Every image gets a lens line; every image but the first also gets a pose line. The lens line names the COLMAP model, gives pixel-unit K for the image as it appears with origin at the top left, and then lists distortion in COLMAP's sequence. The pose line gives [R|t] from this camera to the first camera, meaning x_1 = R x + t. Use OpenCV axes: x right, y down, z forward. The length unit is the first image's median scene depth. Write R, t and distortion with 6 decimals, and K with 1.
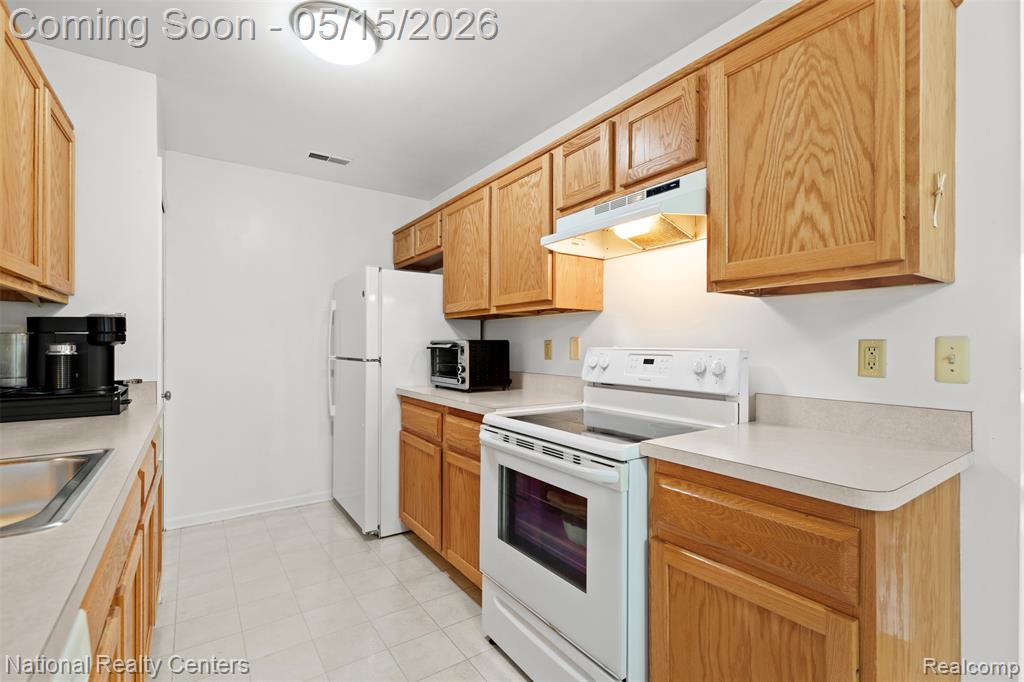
lens RADIAL K [[459.5, 0, 510.9], [0, 459.5, 343.8], [0, 0, 1]] dist [0.001109, 0.000289]
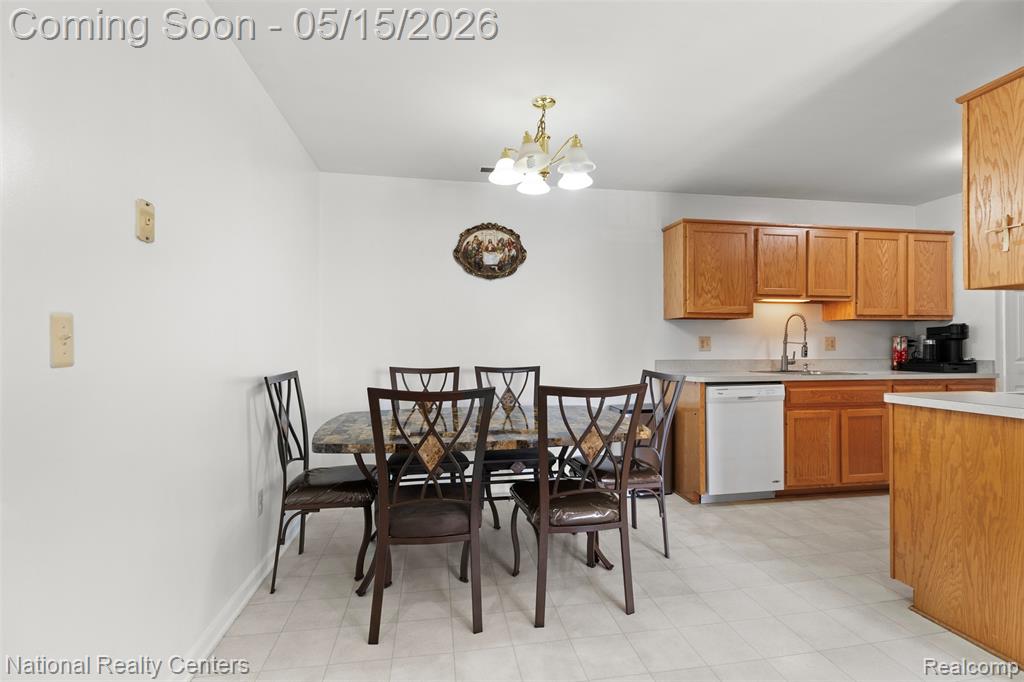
lens RADIAL K [[459.5, 0, 510.9], [0, 459.5, 343.8], [0, 0, 1]] dist [0.001109, 0.000289]
pose [[-0.421459, -0.004038, -0.906839, 1.752737], [0.002199, 0.999983, -0.005475, 0.026584], [0.906845, -0.004302, -0.421443, 0.100980]]
